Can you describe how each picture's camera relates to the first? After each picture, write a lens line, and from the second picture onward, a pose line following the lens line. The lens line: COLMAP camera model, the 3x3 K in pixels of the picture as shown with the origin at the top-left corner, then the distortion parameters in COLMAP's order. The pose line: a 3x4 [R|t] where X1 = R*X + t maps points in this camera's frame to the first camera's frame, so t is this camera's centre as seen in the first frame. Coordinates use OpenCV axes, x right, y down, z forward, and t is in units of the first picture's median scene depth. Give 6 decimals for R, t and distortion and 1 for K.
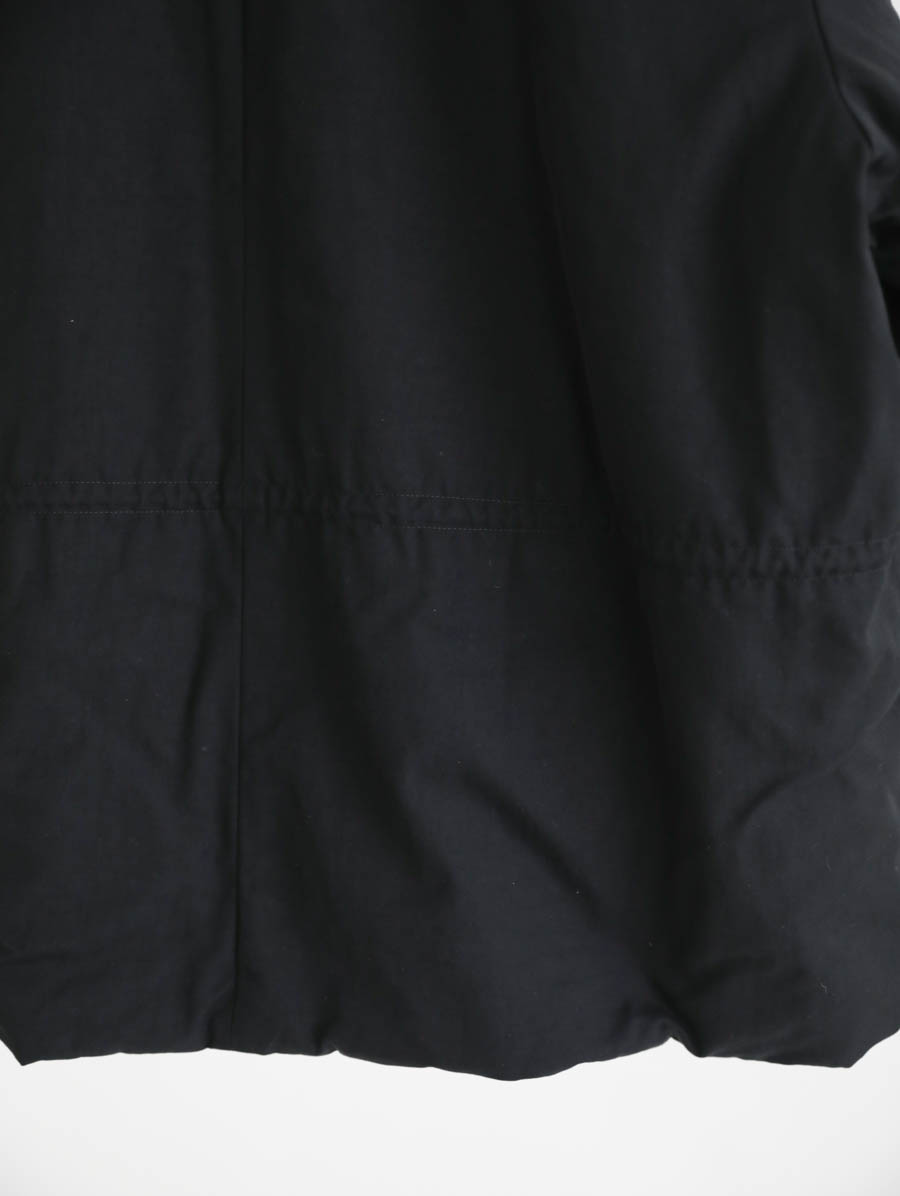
lens RADIAL K [[1794.7, 0, 448.1], [0, 1794.7, 600.7], [0, 0, 1]] dist [0.110054, 0.000000]
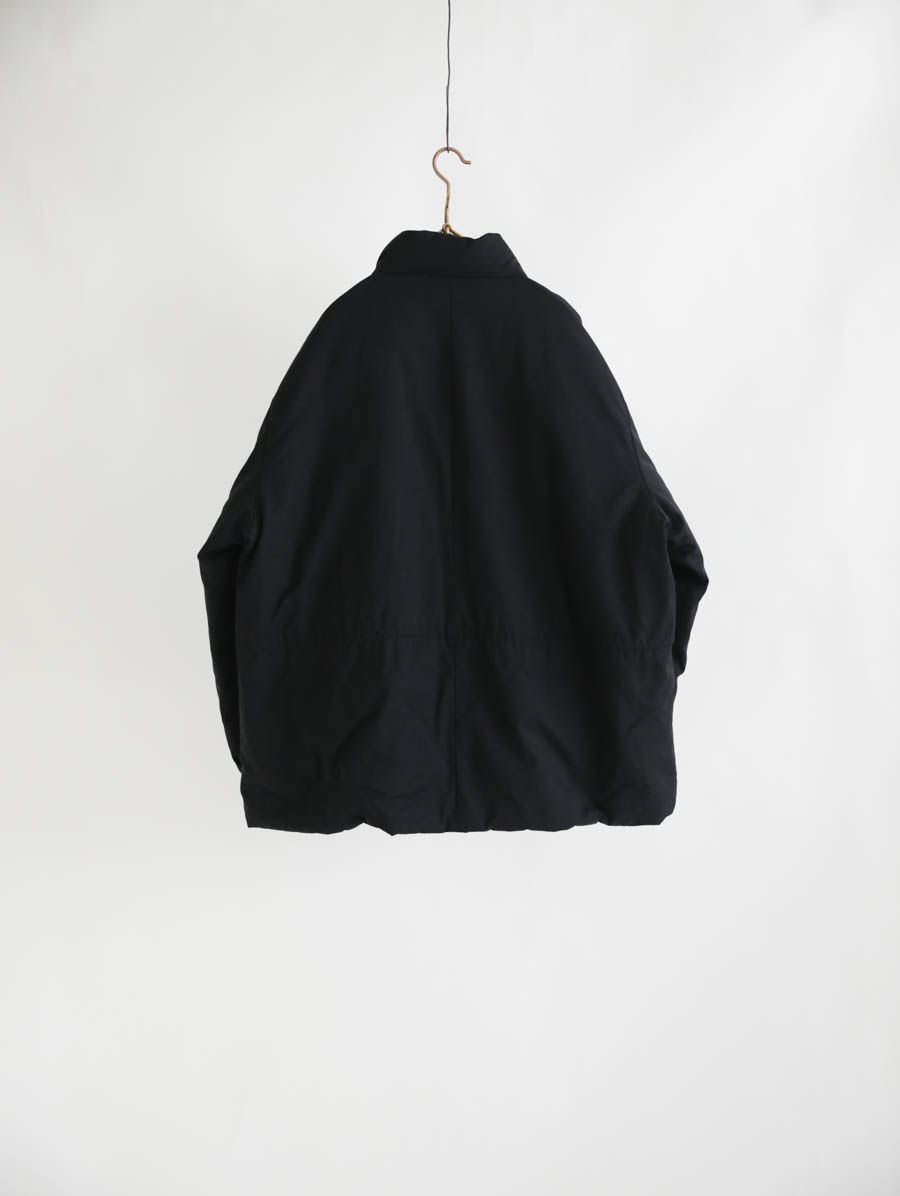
lens RADIAL K [[1794.7, 0, 450.5], [0, 1794.7, 601.3], [0, 0, 1]] dist [0.110054, 0.000000]
pose [[0.954882, -0.019116, 0.296370, -0.987132], [0.058938, 0.990275, -0.126021, 0.258347], [-0.291079, 0.137803, 0.946723, -1.752756]]
